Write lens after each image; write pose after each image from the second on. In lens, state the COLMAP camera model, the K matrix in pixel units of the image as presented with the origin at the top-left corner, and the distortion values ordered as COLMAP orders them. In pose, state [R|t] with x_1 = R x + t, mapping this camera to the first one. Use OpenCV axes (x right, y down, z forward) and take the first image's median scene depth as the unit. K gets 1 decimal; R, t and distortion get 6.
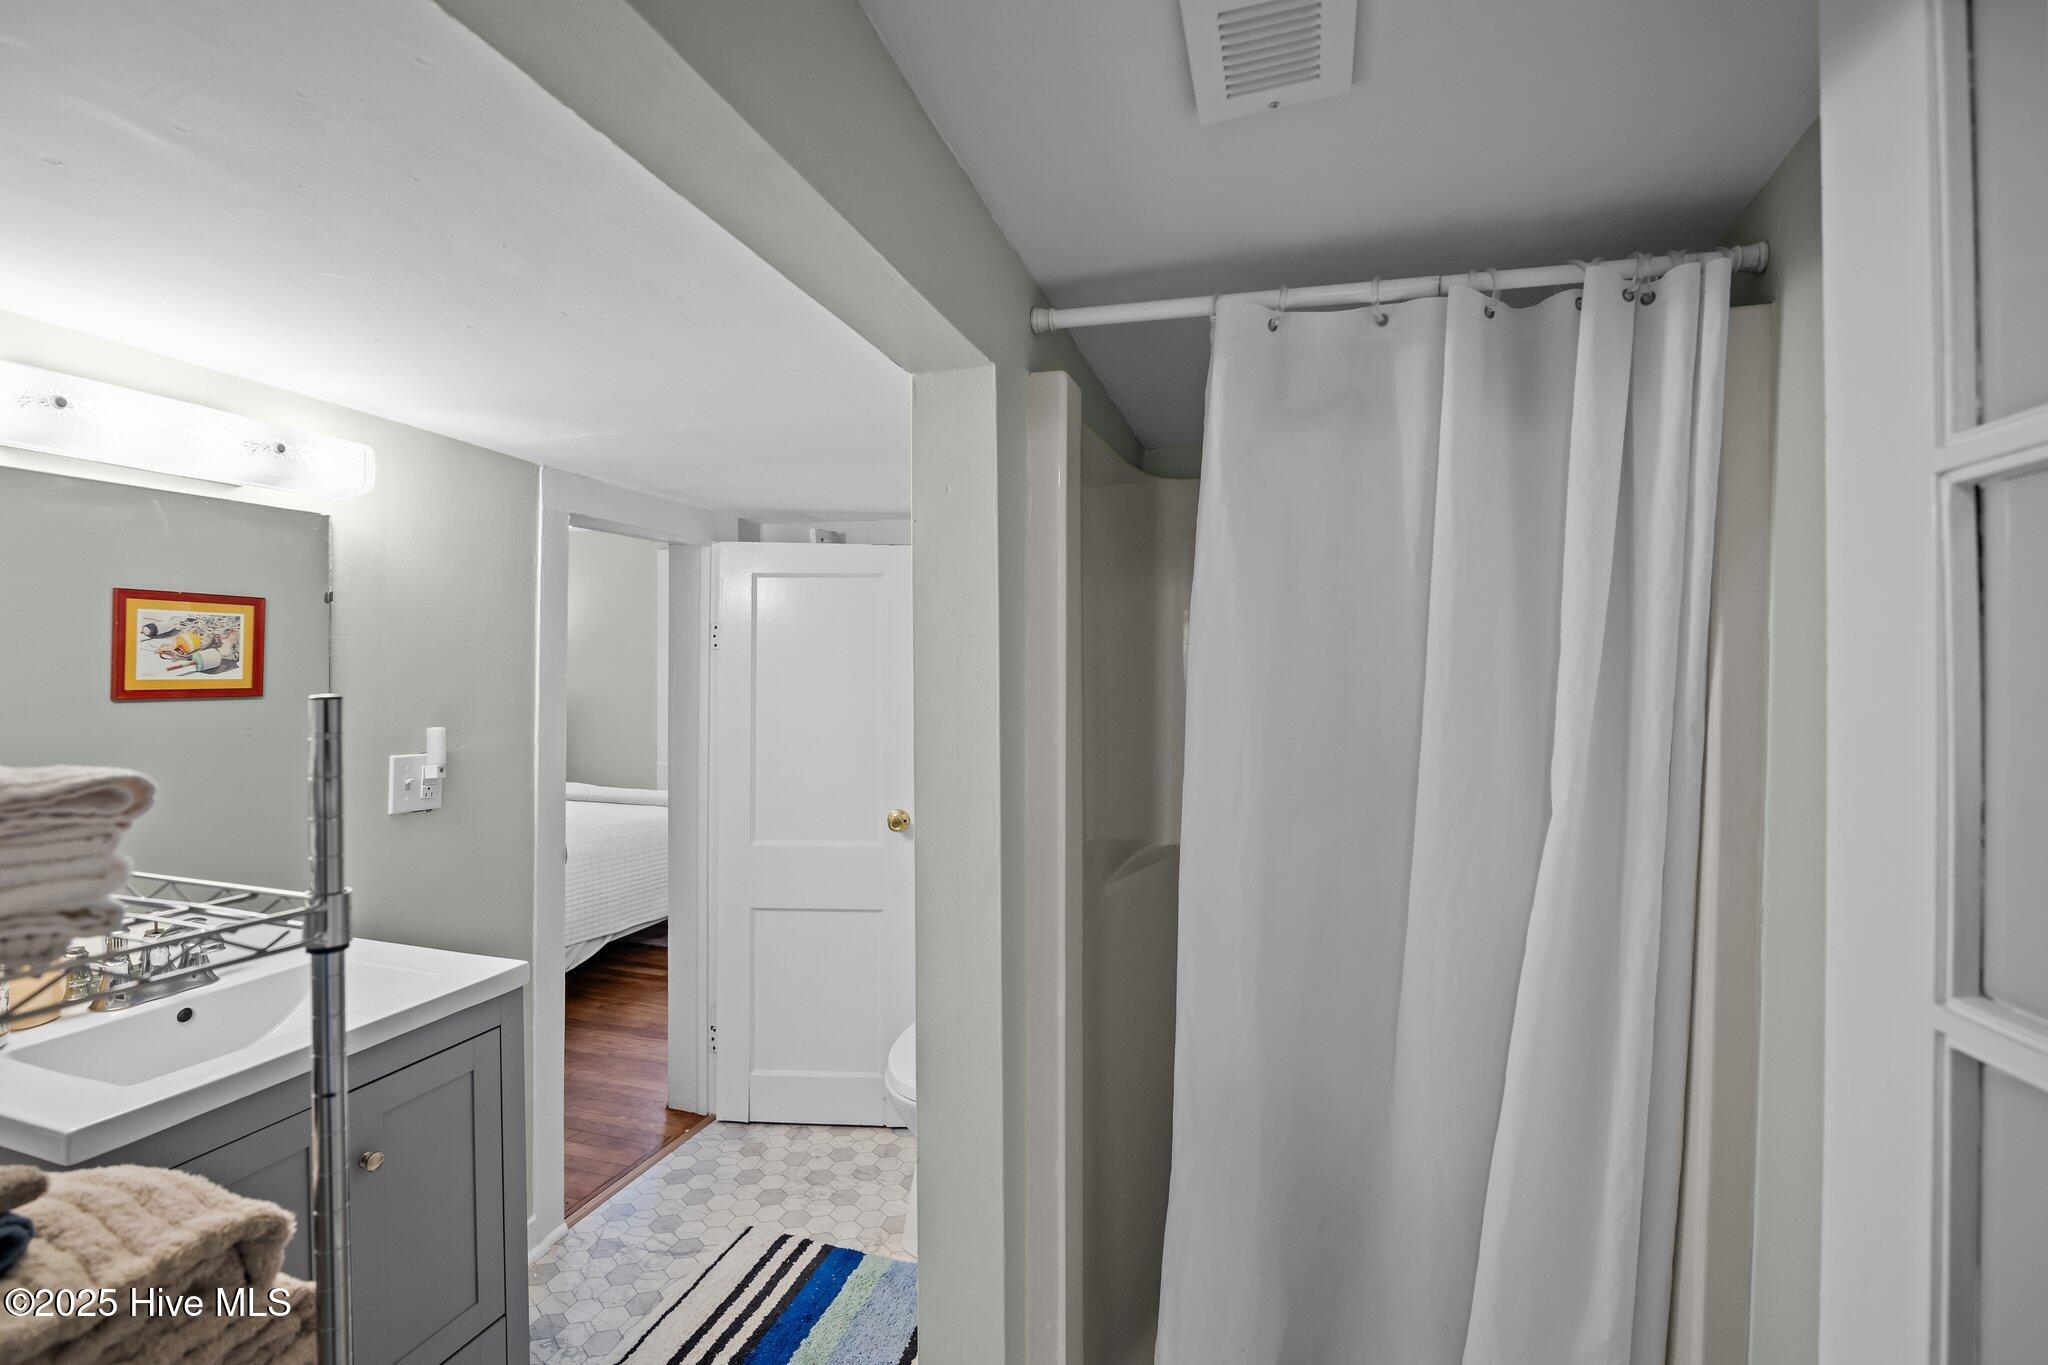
lens RADIAL K [[931.8, 0, 1022.8], [0, 931.8, 691.1], [0, 0, 1]] dist [-0.028616, -0.001064]
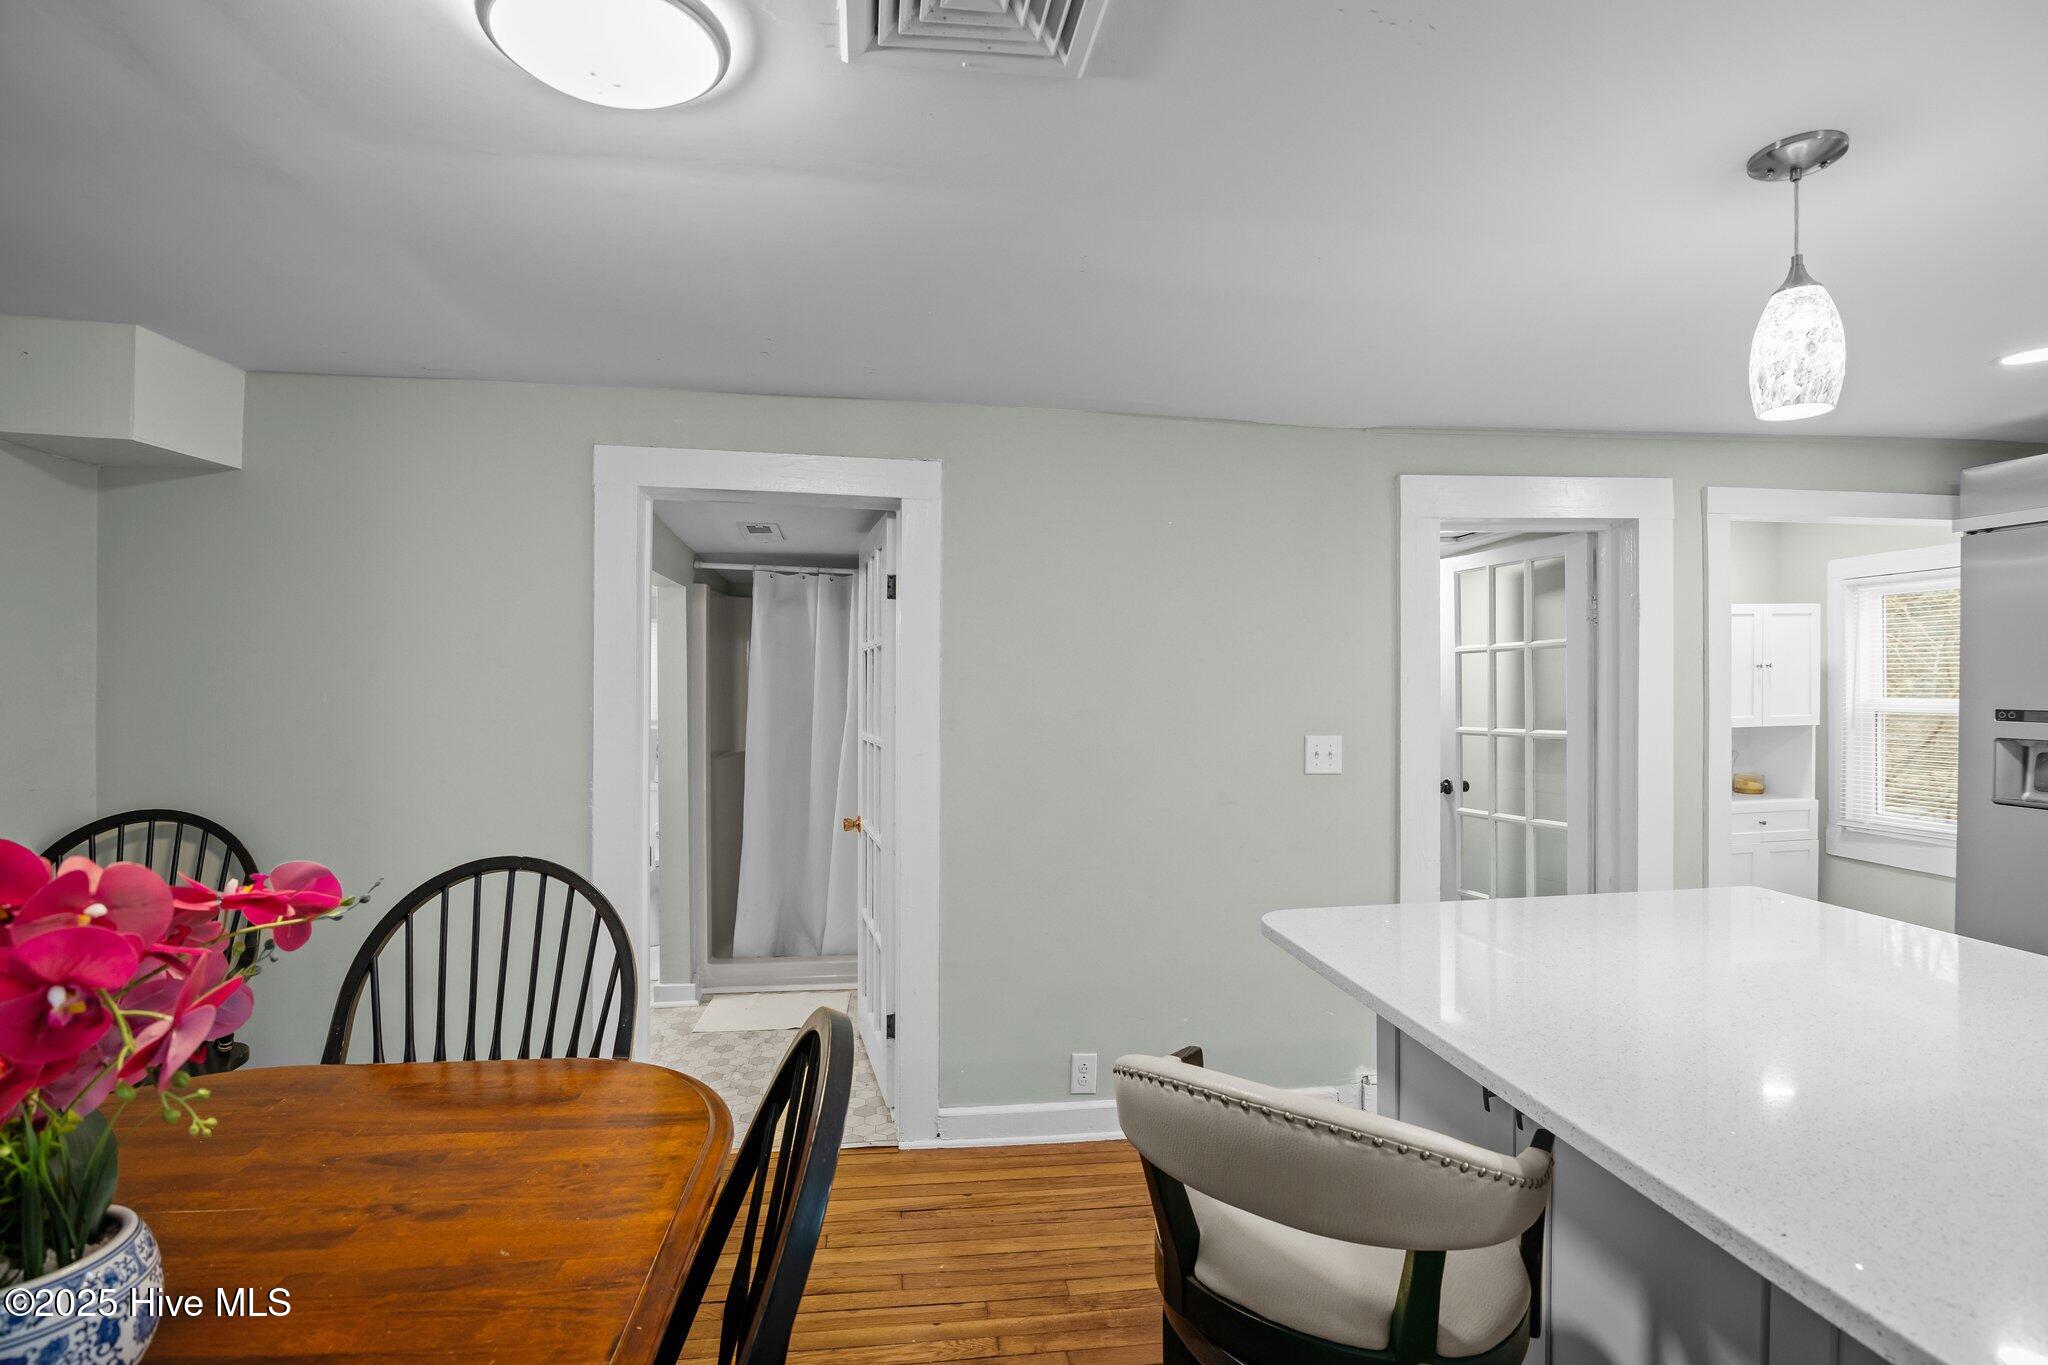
lens RADIAL K [[931.8, 0, 1022.9], [0, 931.8, 679.5], [0, 0, 1]] dist [-0.028616, -0.001064]
pose [[0.902413, -0.000553, 0.430873, -0.343916], [-0.001677, 0.999987, 0.004796, -0.034392], [-0.430870, -0.005051, 0.902400, -2.326155]]
